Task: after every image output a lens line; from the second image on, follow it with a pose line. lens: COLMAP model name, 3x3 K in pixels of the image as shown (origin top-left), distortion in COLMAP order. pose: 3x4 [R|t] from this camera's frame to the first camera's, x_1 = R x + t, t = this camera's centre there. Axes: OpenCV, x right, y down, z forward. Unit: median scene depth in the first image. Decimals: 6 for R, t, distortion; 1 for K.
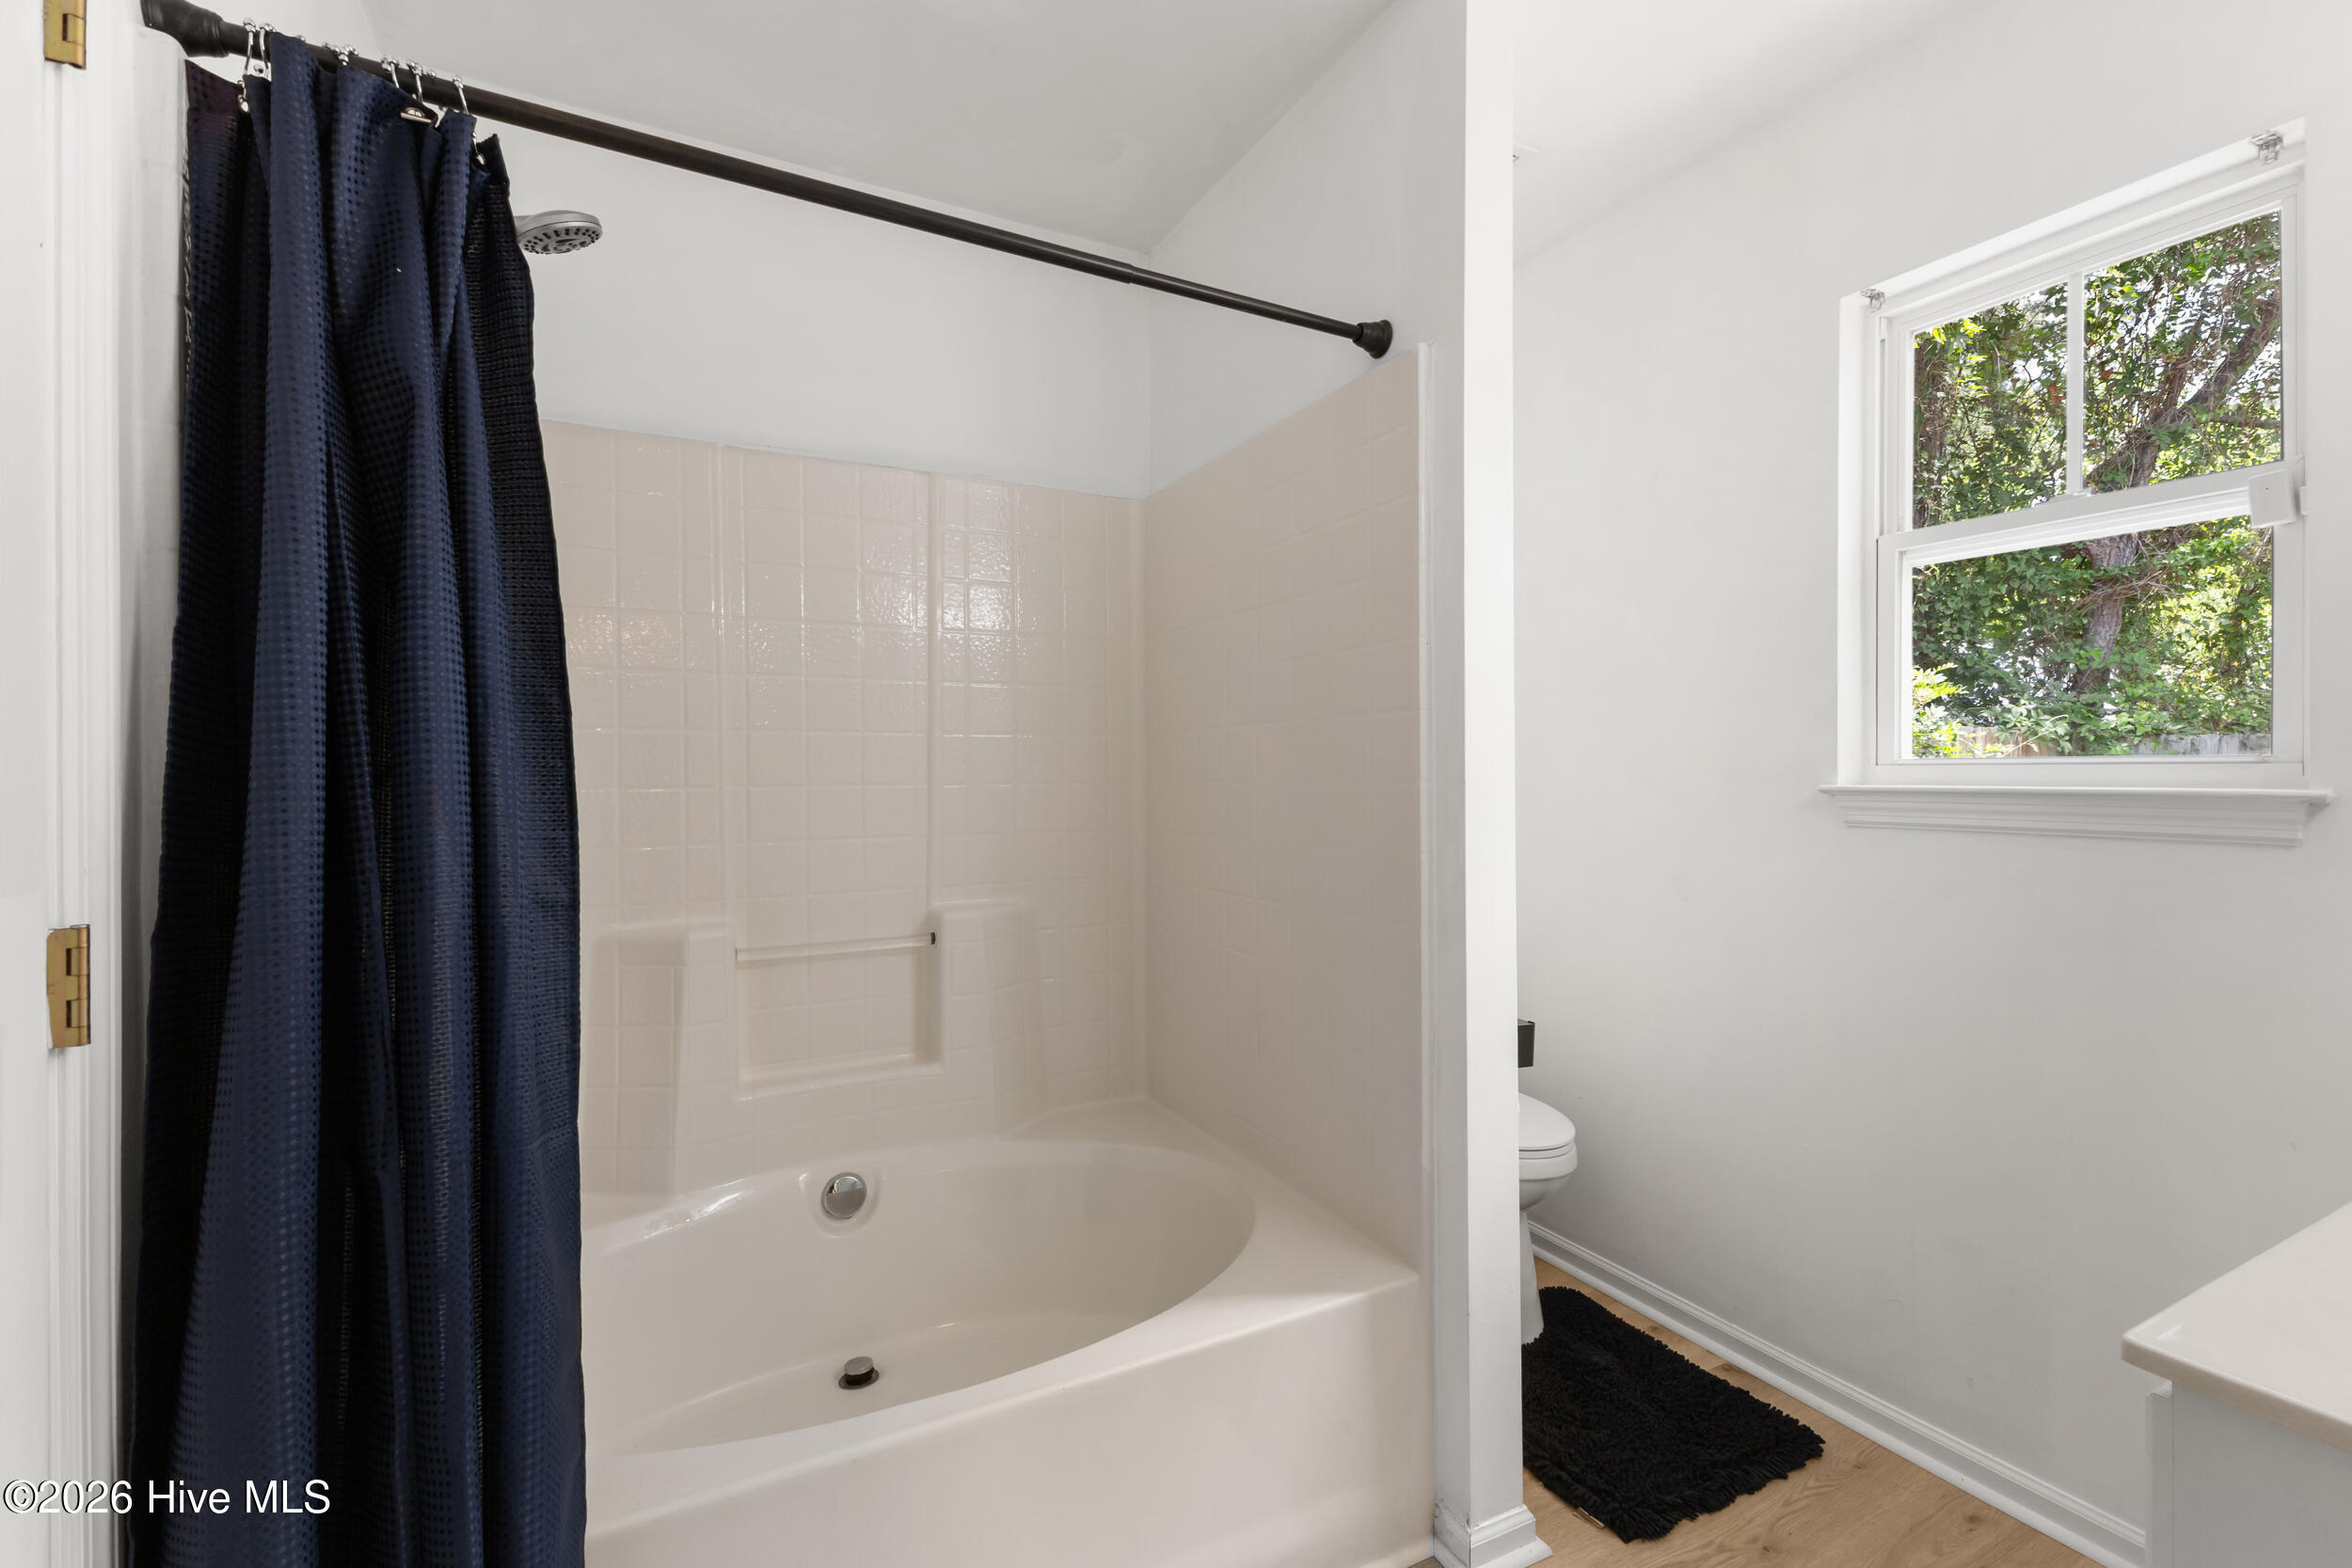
lens RADIAL K [[1013.7, 0, 1167.1], [0, 1013.7, 782.3], [0, 0, 1]] dist [0.001520, -0.000224]
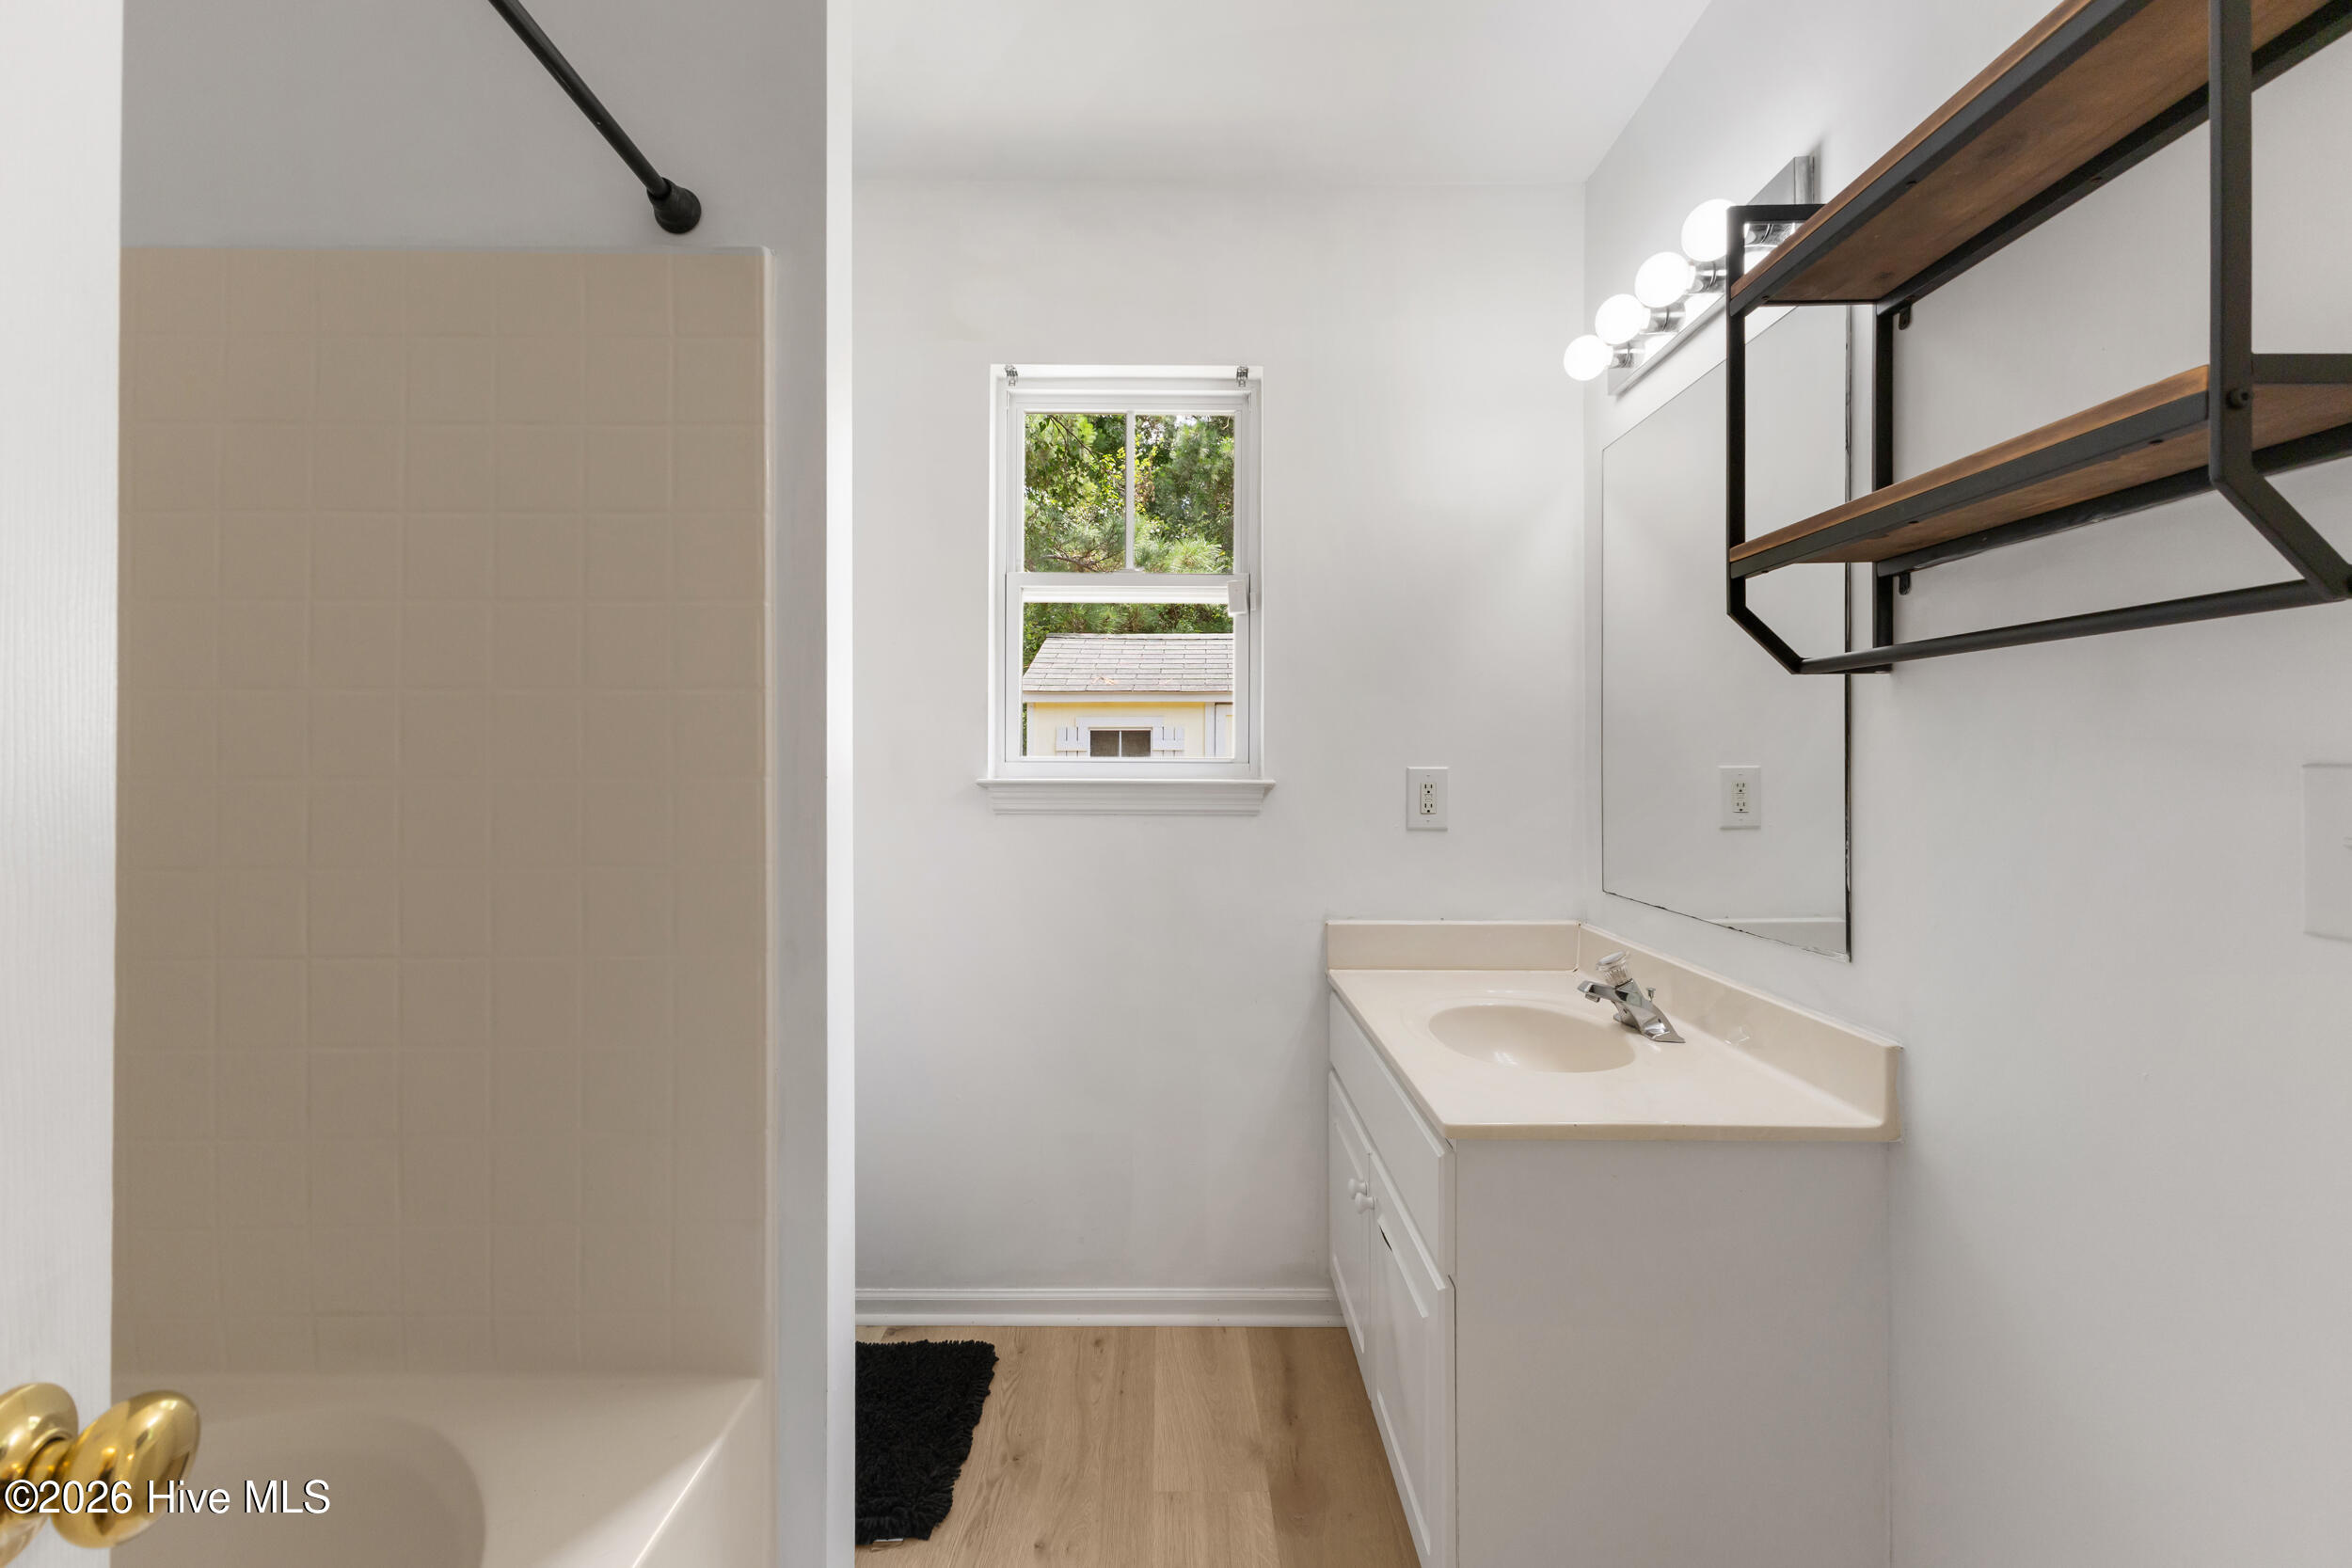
lens RADIAL K [[1013.7, 0, 1172.0], [0, 1013.7, 769.4], [0, 0, 1]] dist [0.001520, -0.000224]
pose [[0.459009, 0.000477, 0.888432, -0.310528], [0.006735, 0.999969, -0.004016, -0.002398], [-0.888406, 0.007827, 0.458991, 0.307040]]
